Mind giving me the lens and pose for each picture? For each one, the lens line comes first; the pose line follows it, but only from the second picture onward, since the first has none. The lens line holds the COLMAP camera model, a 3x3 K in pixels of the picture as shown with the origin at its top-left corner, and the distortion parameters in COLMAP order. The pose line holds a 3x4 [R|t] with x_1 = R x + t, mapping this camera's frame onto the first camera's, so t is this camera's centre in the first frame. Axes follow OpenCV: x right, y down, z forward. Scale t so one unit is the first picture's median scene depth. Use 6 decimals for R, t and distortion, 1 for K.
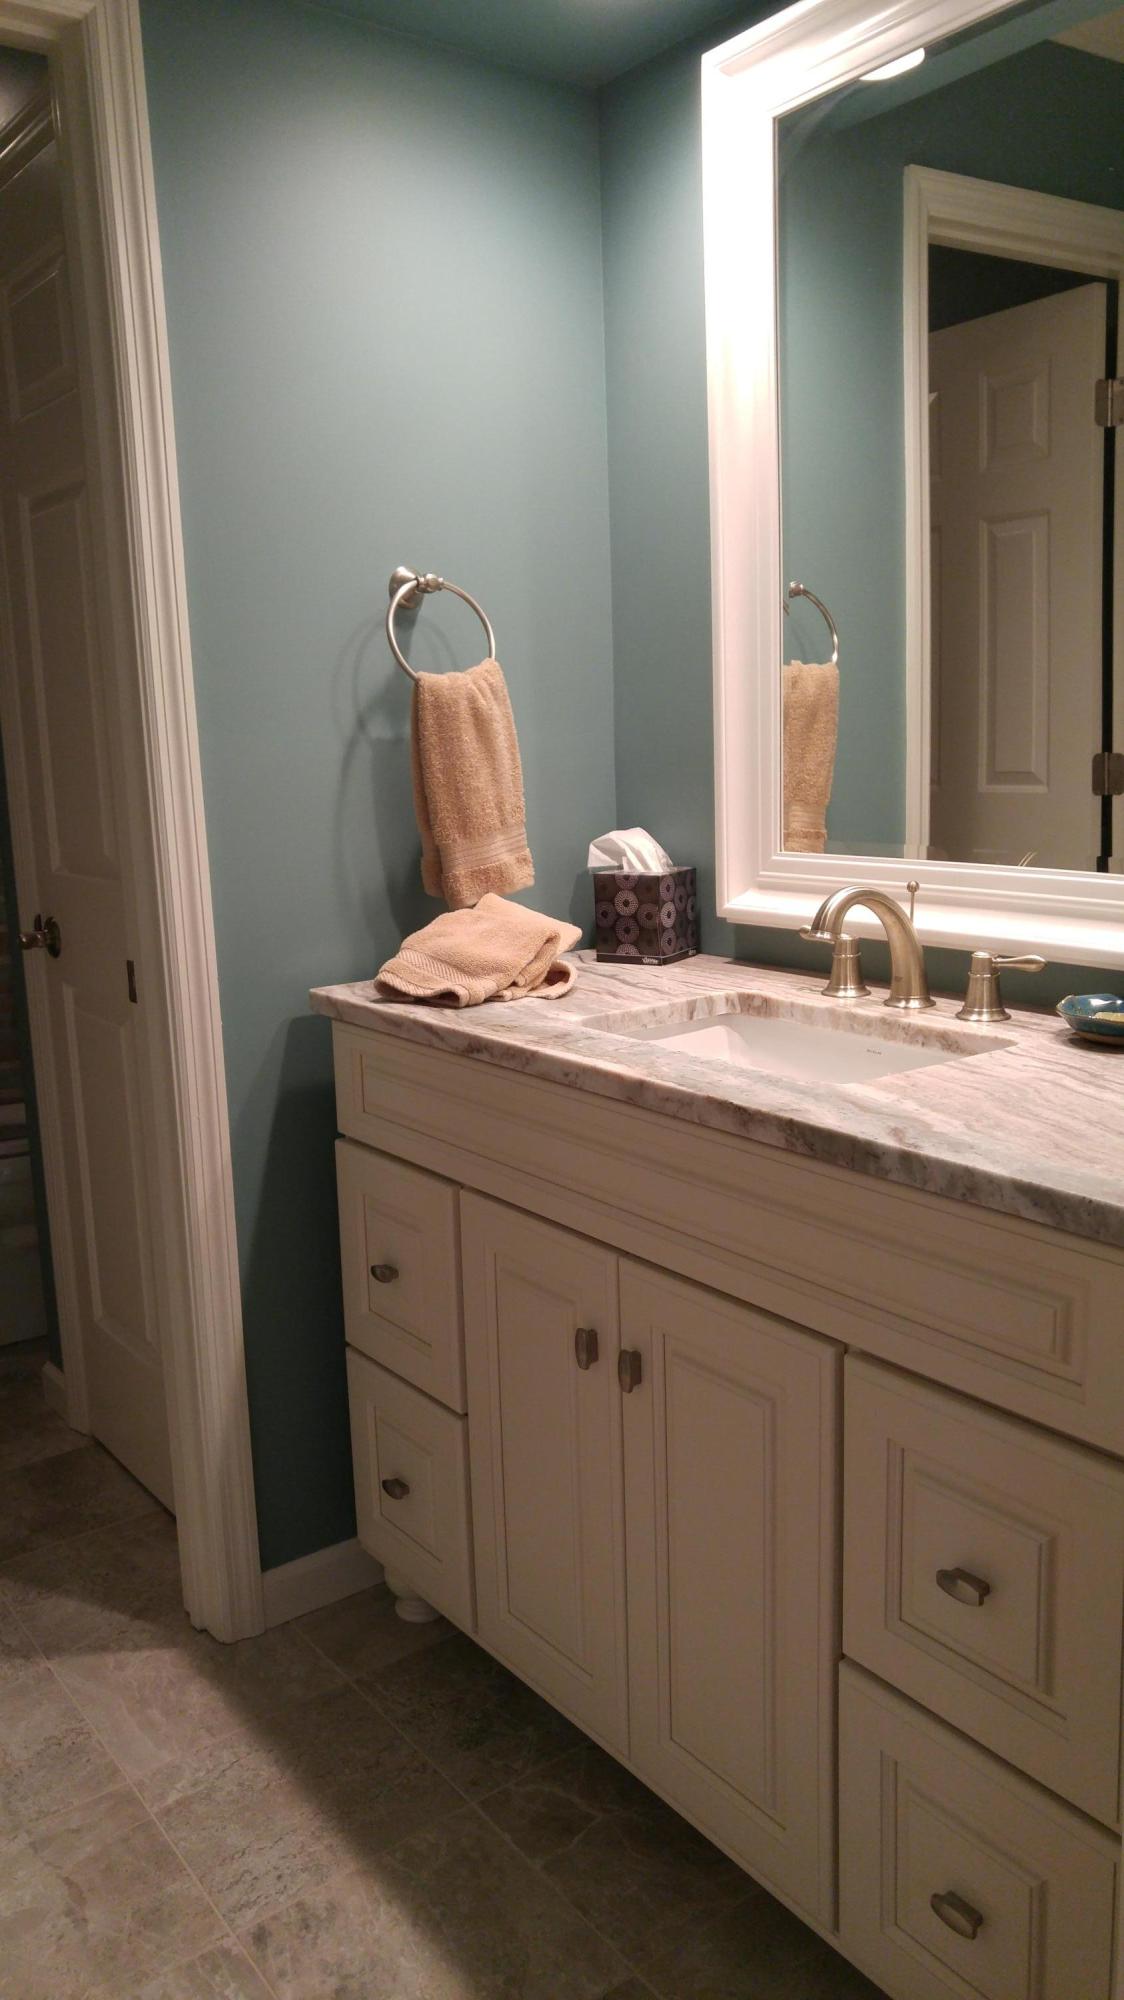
lens RADIAL K [[1493.4, 0, 562.7], [0, 1493.4, 999.7], [0, 0, 1]] dist [0.001269, -0.001700]
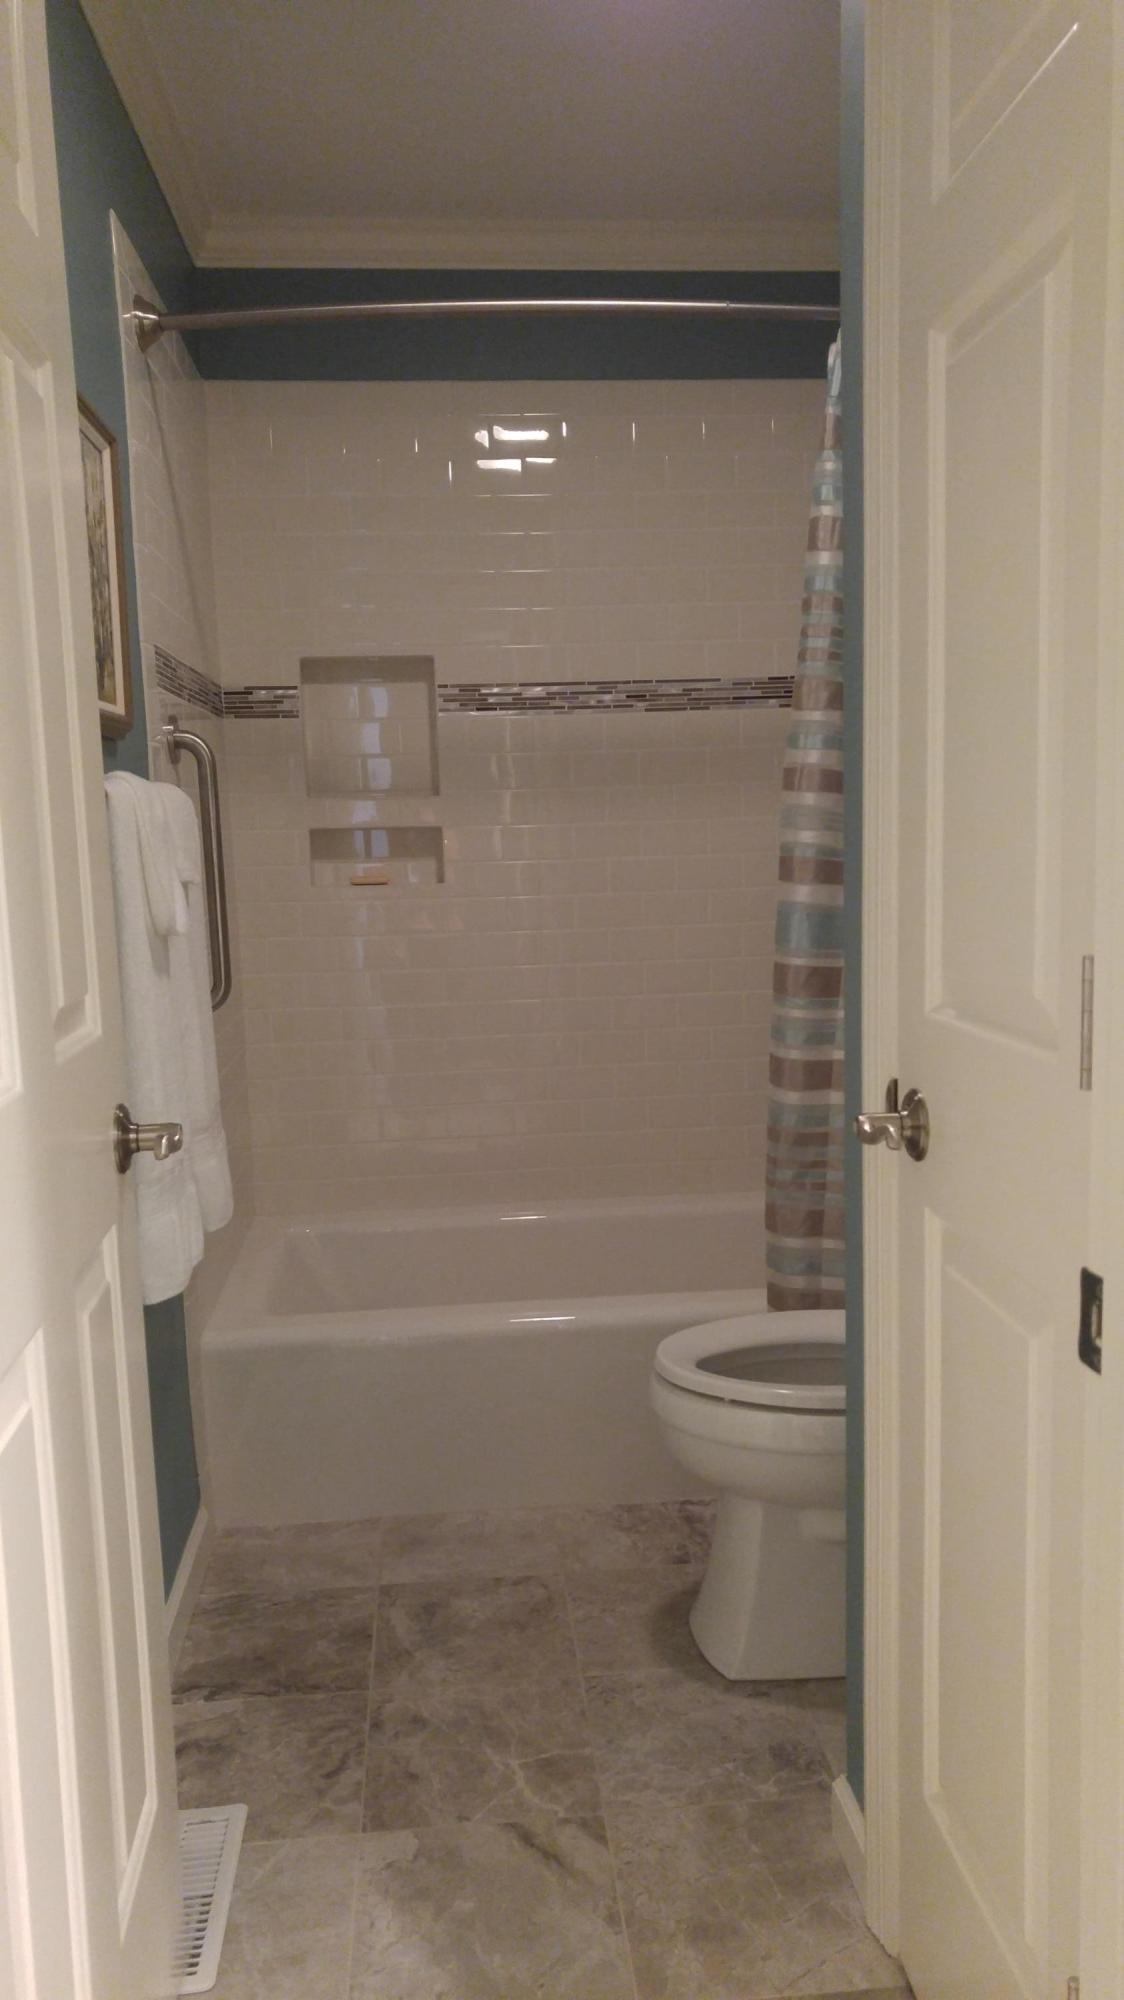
lens RADIAL K [[1493.4, 0, 561.0], [0, 1493.4, 1002.0], [0, 0, 1]] dist [0.001269, -0.001700]
pose [[0.850018, 0.076405, -0.521184, -0.162809], [-0.092719, 0.995678, -0.005254, -0.072009], [0.518530, 0.052790, 0.853428, 0.441254]]
